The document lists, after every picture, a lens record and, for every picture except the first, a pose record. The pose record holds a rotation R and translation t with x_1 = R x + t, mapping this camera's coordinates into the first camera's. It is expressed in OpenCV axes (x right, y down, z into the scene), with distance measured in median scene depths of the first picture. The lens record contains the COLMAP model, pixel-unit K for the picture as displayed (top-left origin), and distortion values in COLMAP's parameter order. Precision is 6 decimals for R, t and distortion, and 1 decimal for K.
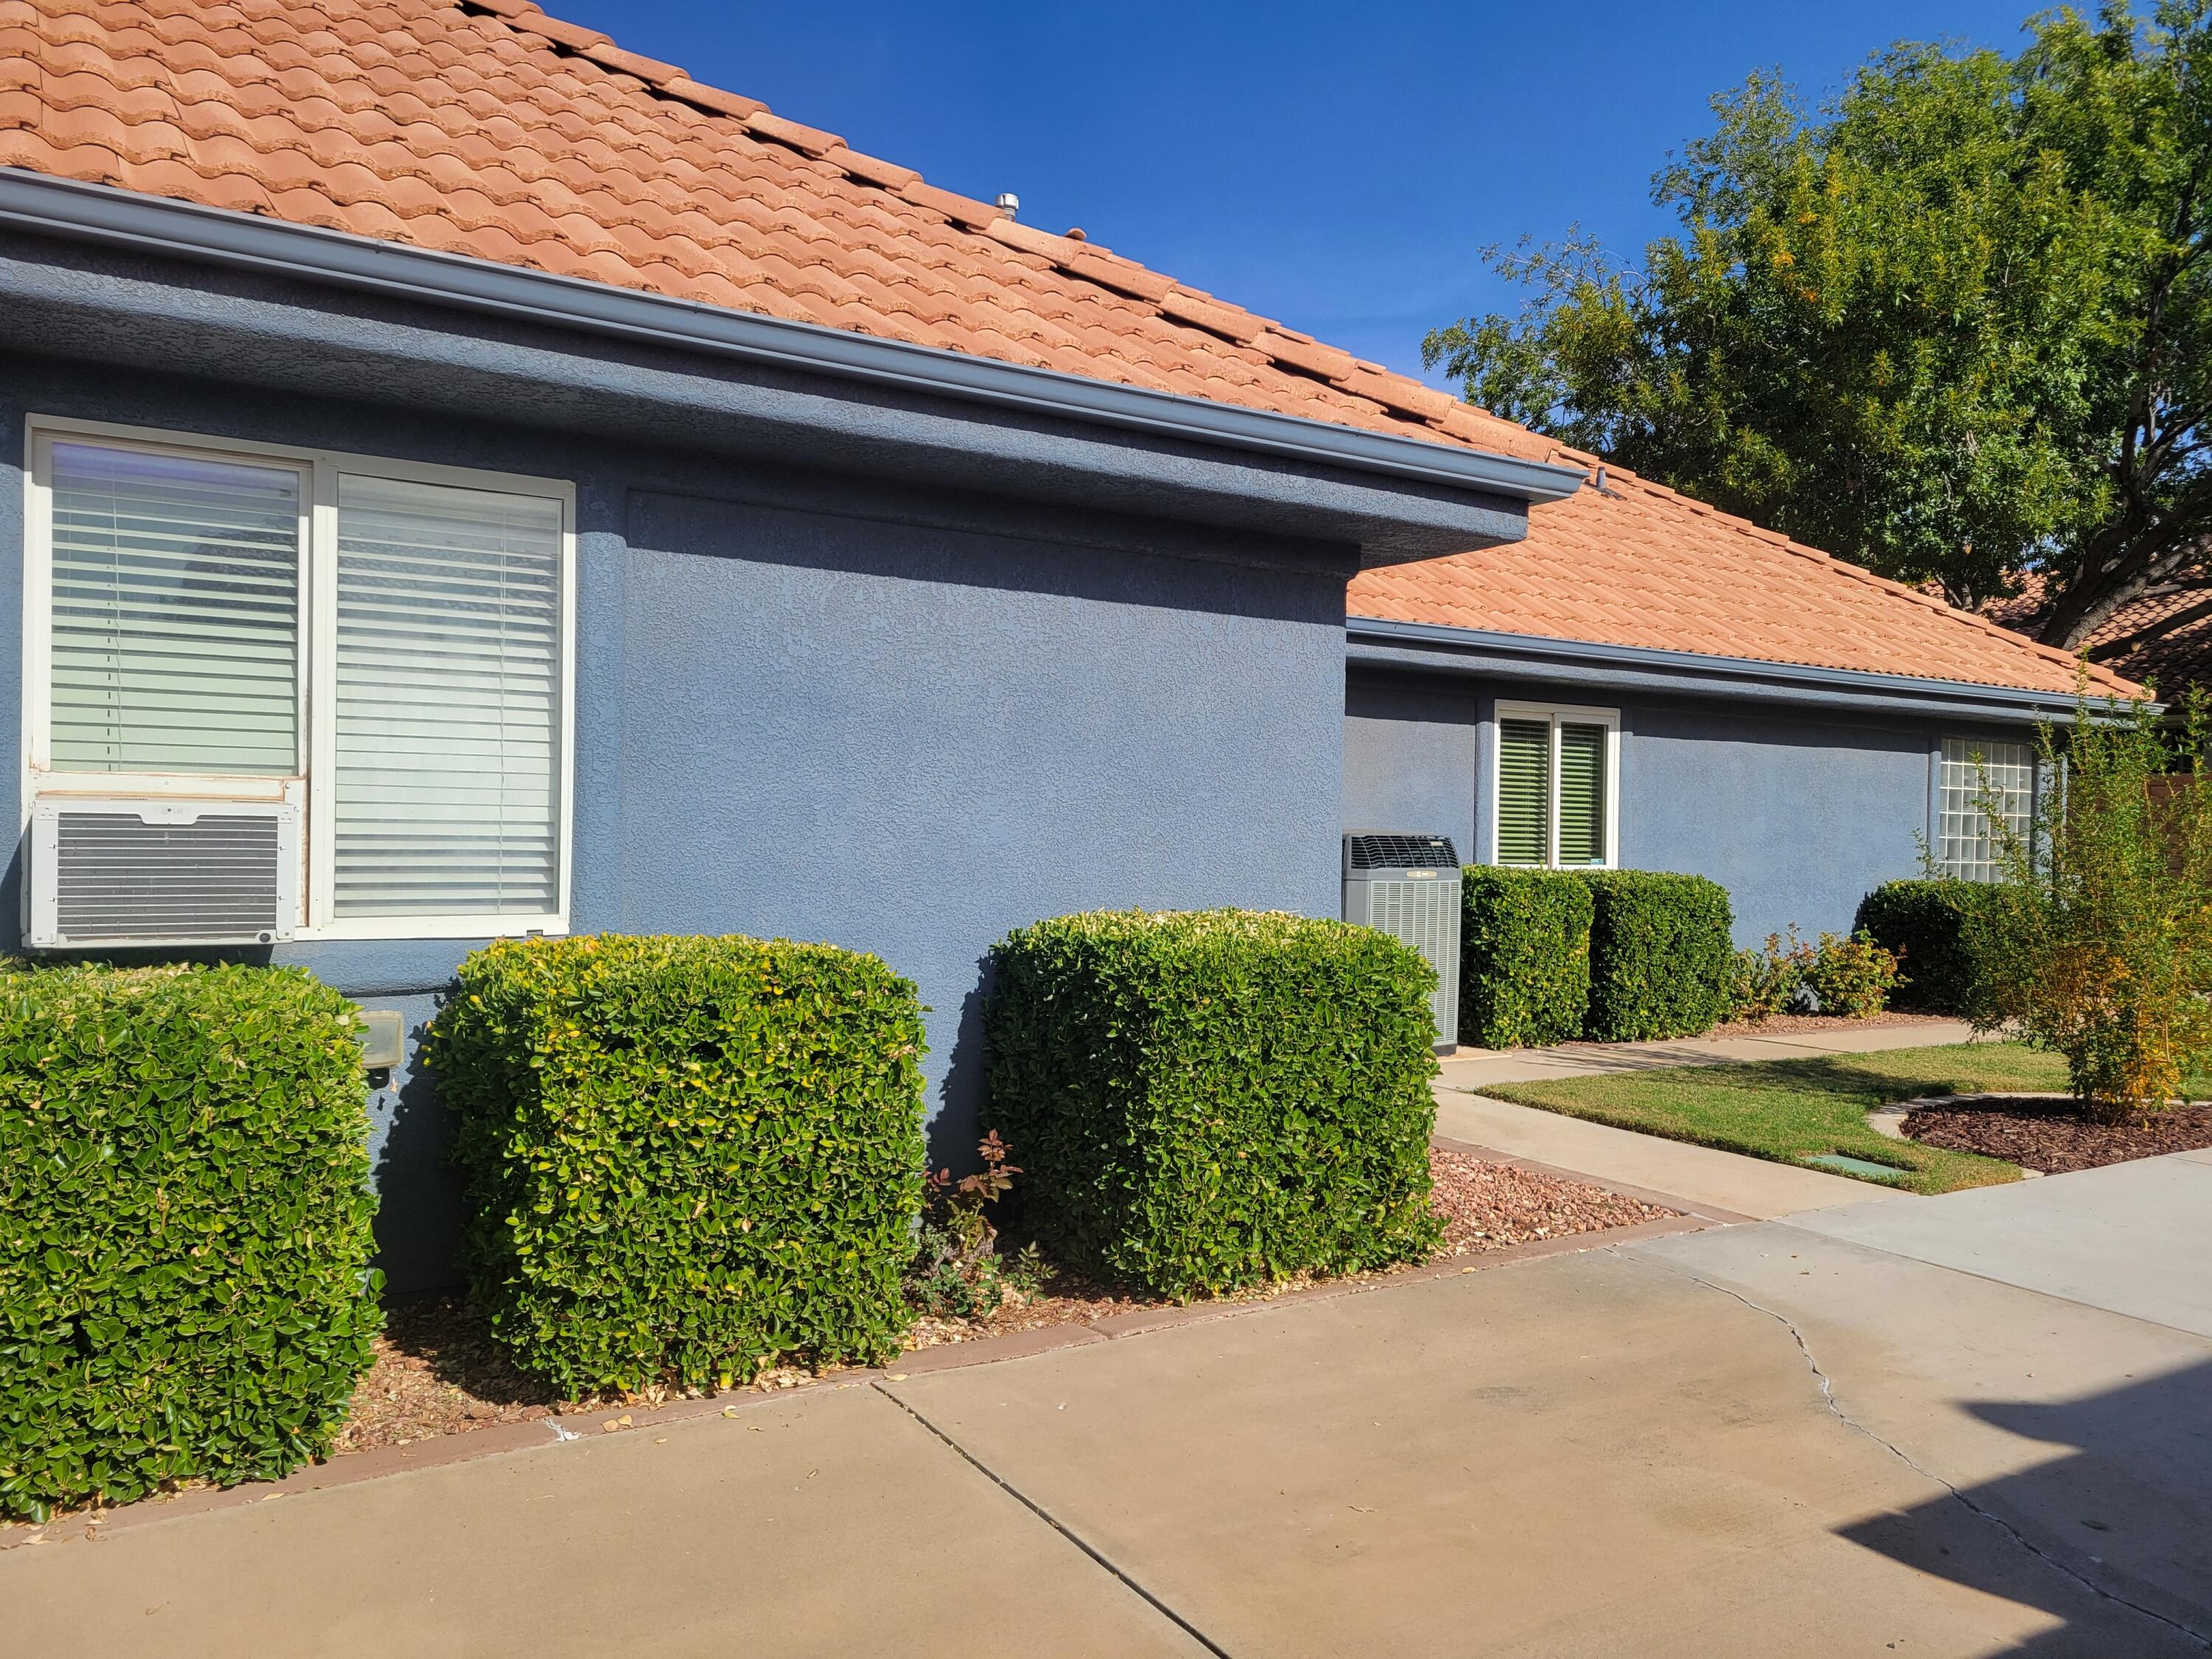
lens RADIAL K [[1663.1, 0, 1096.7], [0, 1663.1, 847.3], [0, 0, 1]] dist [0.060851, -0.027120]
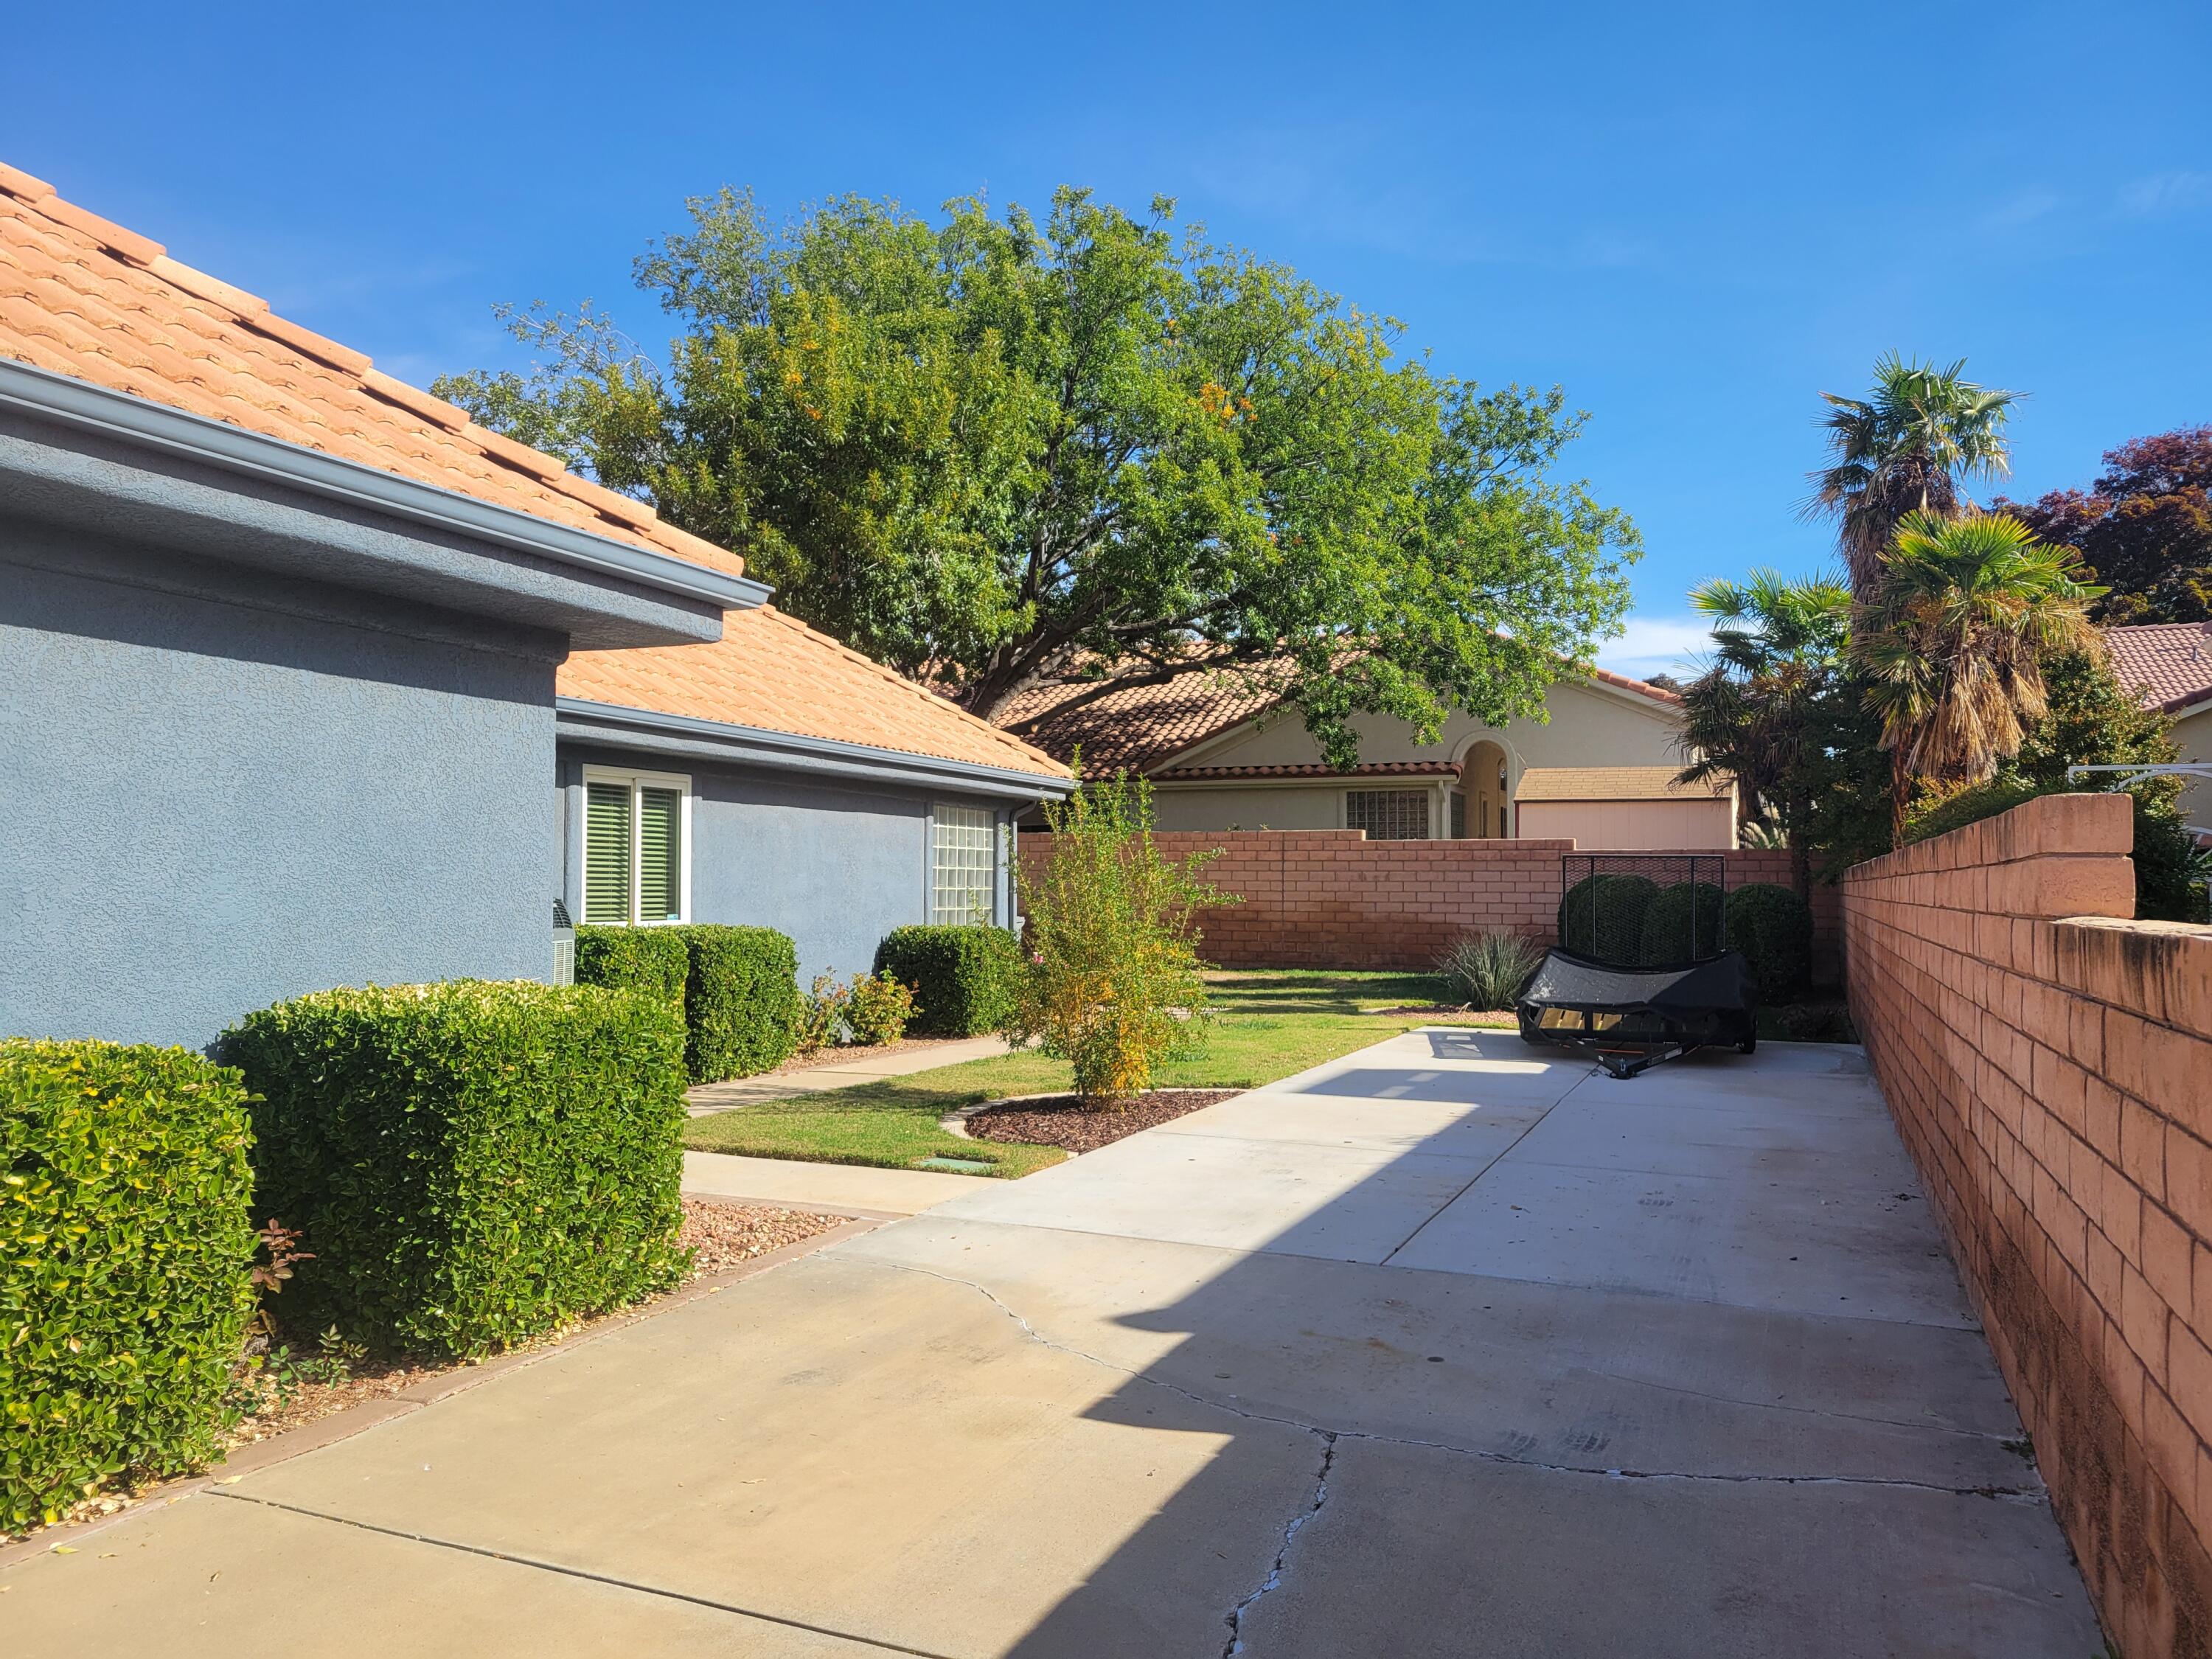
lens RADIAL K [[1663.1, 0, 1096.7], [0, 1663.1, 847.3], [0, 0, 1]] dist [0.060851, -0.027120]
pose [[0.822431, -0.001295, 0.568864, -0.177427], [0.017969, 0.999558, -0.023704, -0.012414], [-0.568581, 0.029717, 0.822090, -0.072707]]
